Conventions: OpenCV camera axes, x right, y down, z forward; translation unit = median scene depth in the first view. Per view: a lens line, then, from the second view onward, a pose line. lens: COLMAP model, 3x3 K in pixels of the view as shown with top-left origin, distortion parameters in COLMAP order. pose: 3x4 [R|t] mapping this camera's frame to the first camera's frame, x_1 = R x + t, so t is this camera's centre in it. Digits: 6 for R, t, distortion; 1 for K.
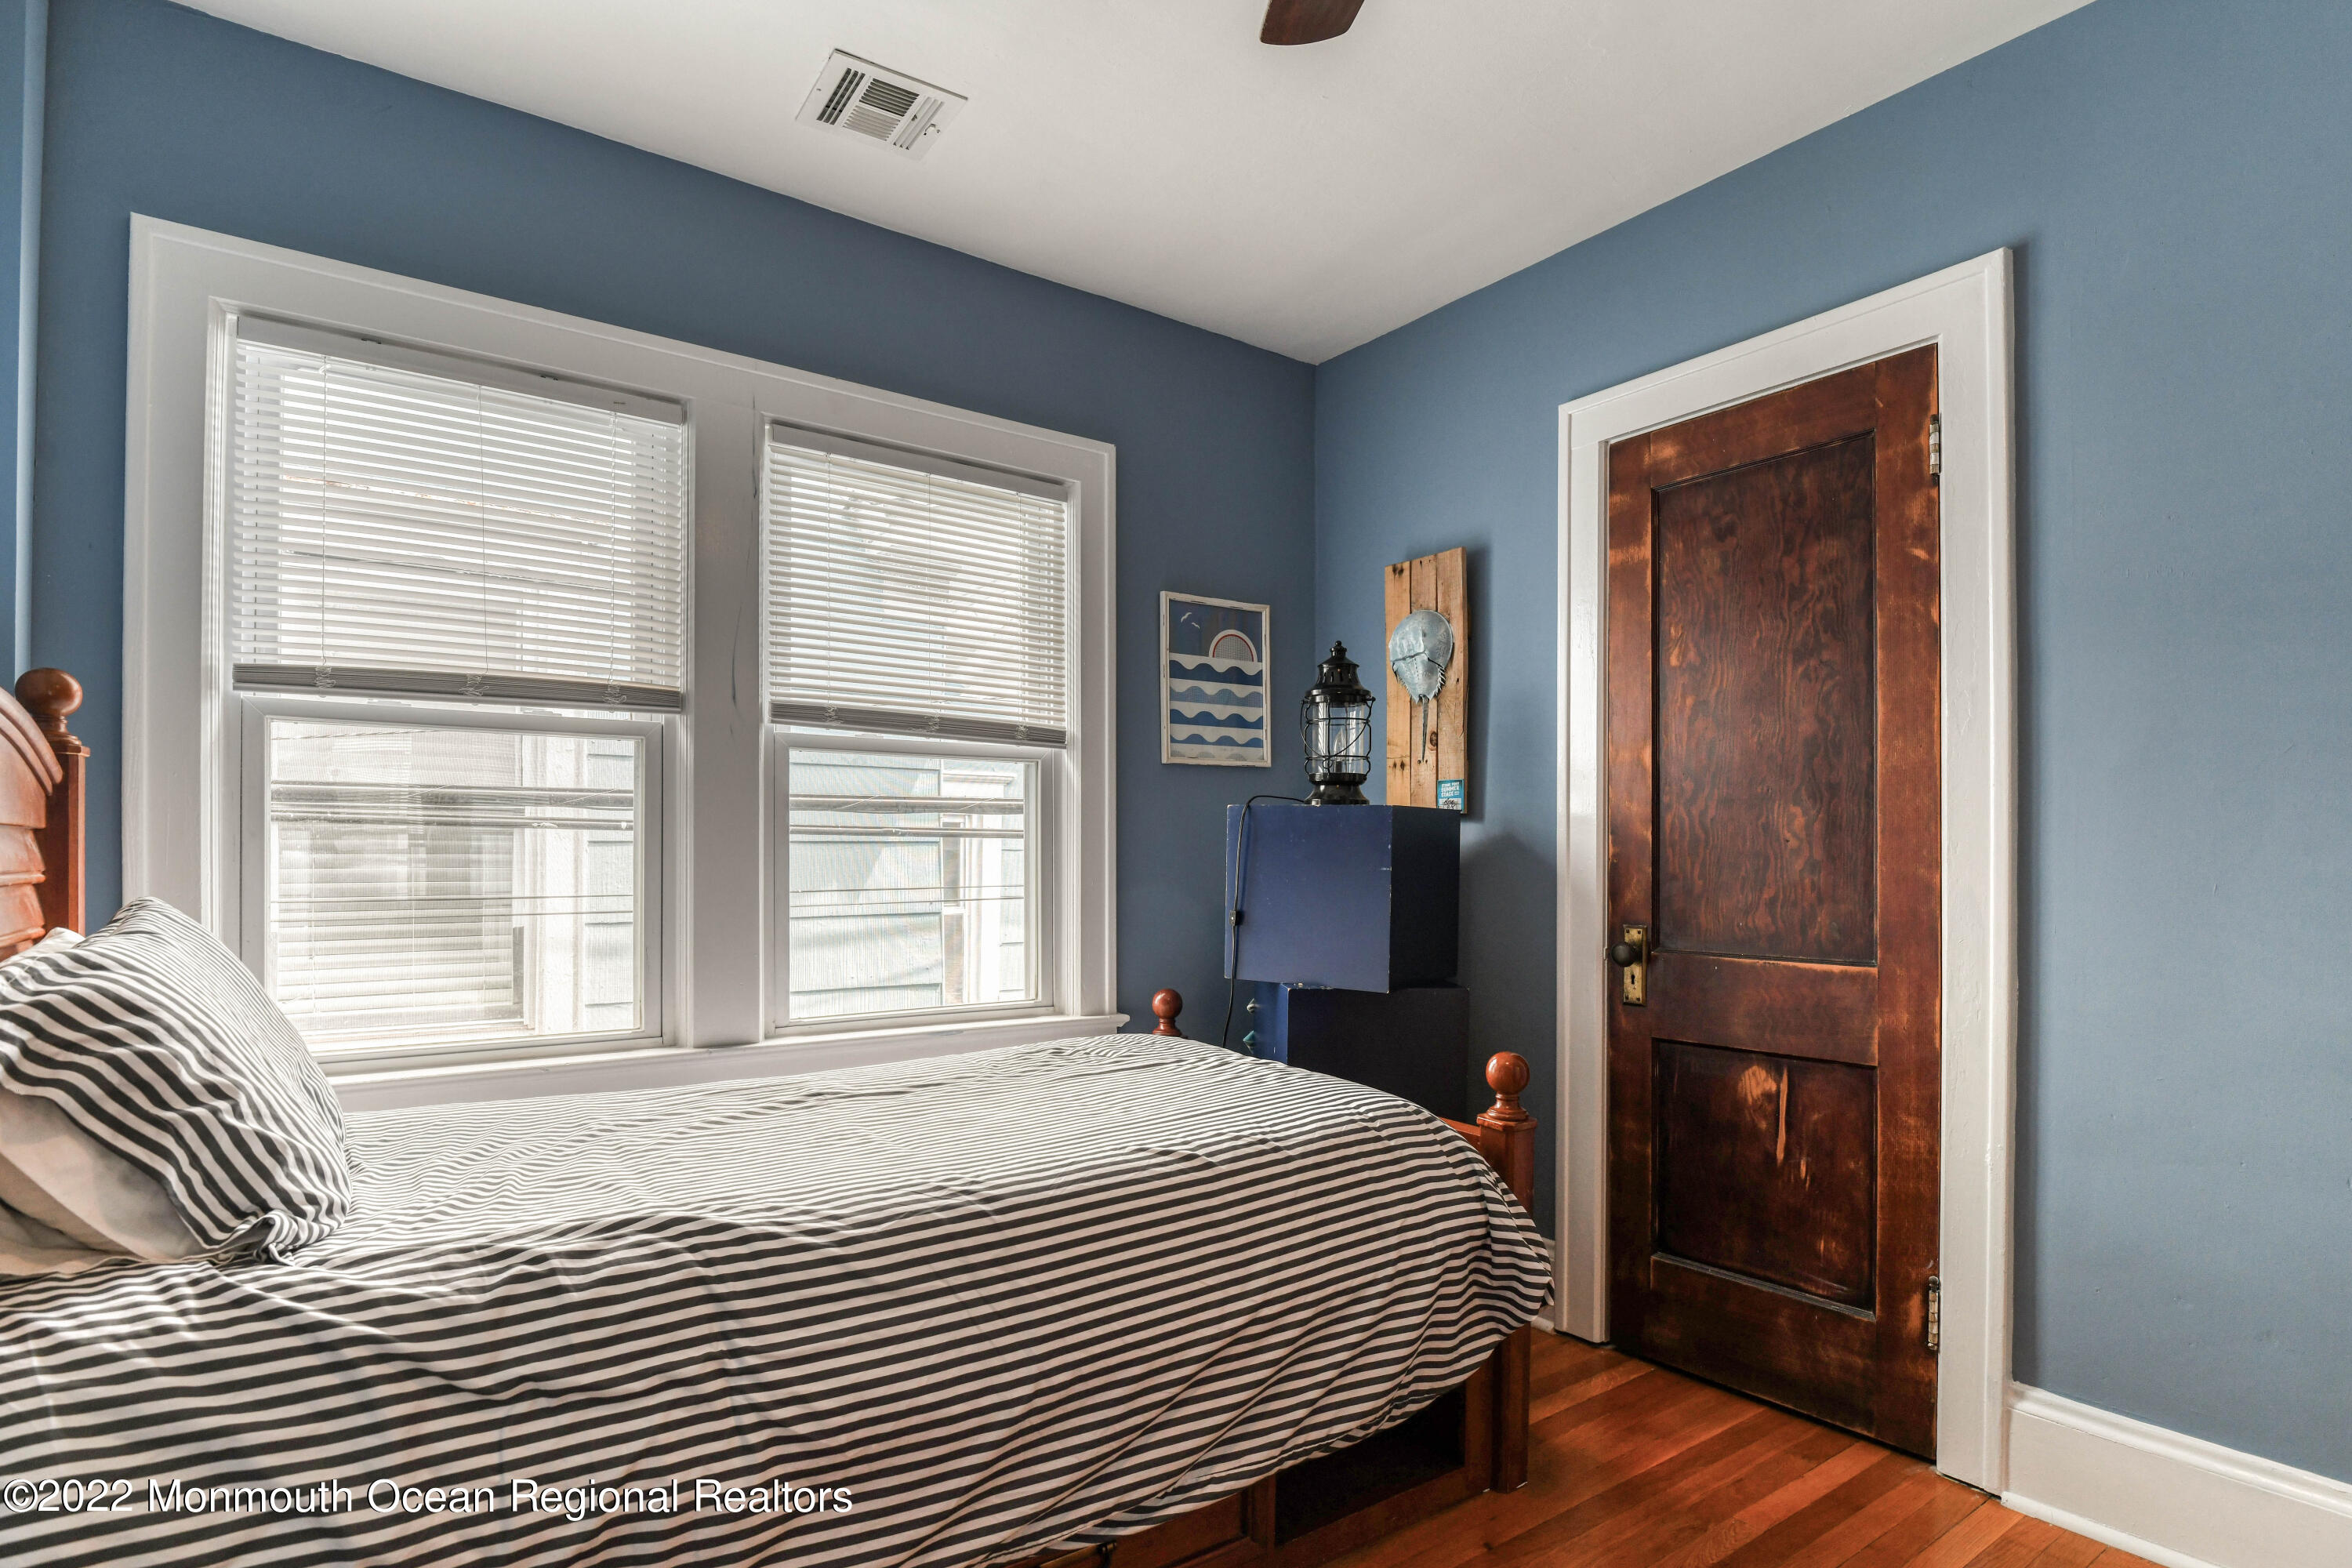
lens RADIAL K [[1163.2, 0, 1173.1], [0, 1163.2, 823.6], [0, 0, 1]] dist [-0.001988, -0.011782]
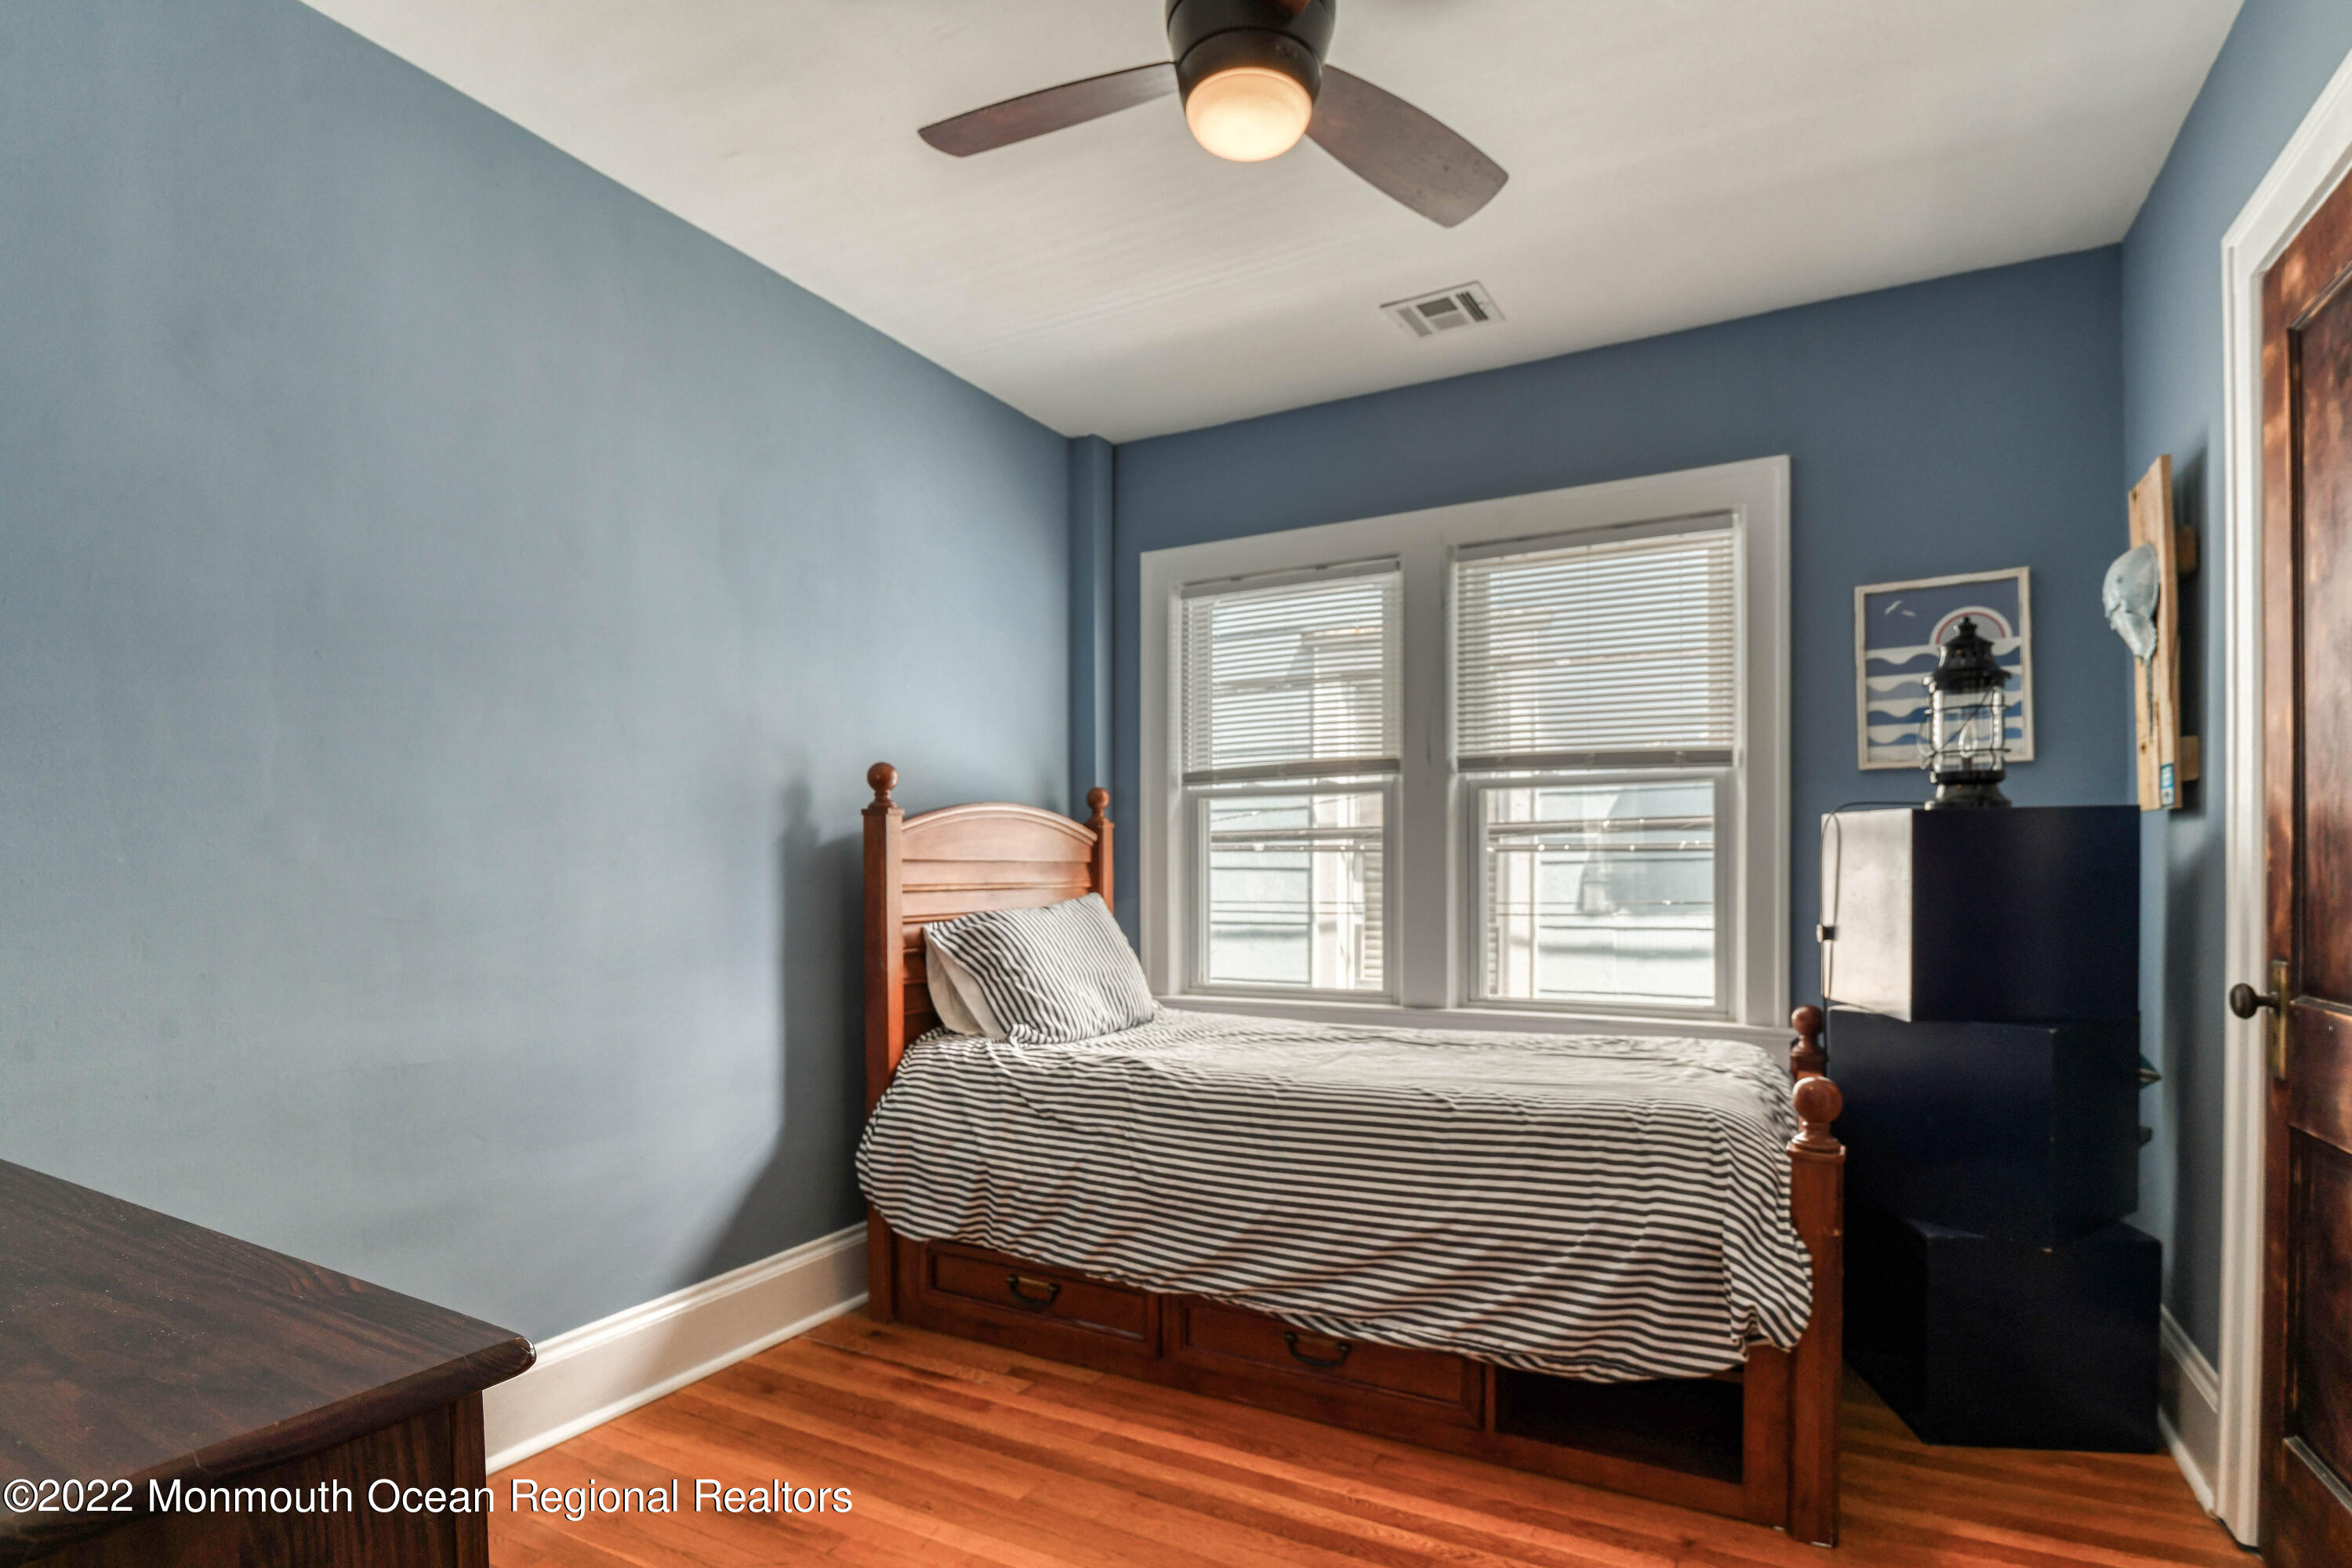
lens RADIAL K [[1163.2, 0, 1173.1], [0, 1163.2, 823.6], [0, 0, 1]] dist [-0.001988, -0.011782]
pose [[0.450336, -0.044541, -0.891748, 0.740357], [0.031011, 0.998933, -0.034234, 0.008150], [0.892321, -0.012237, 0.451236, 0.103616]]
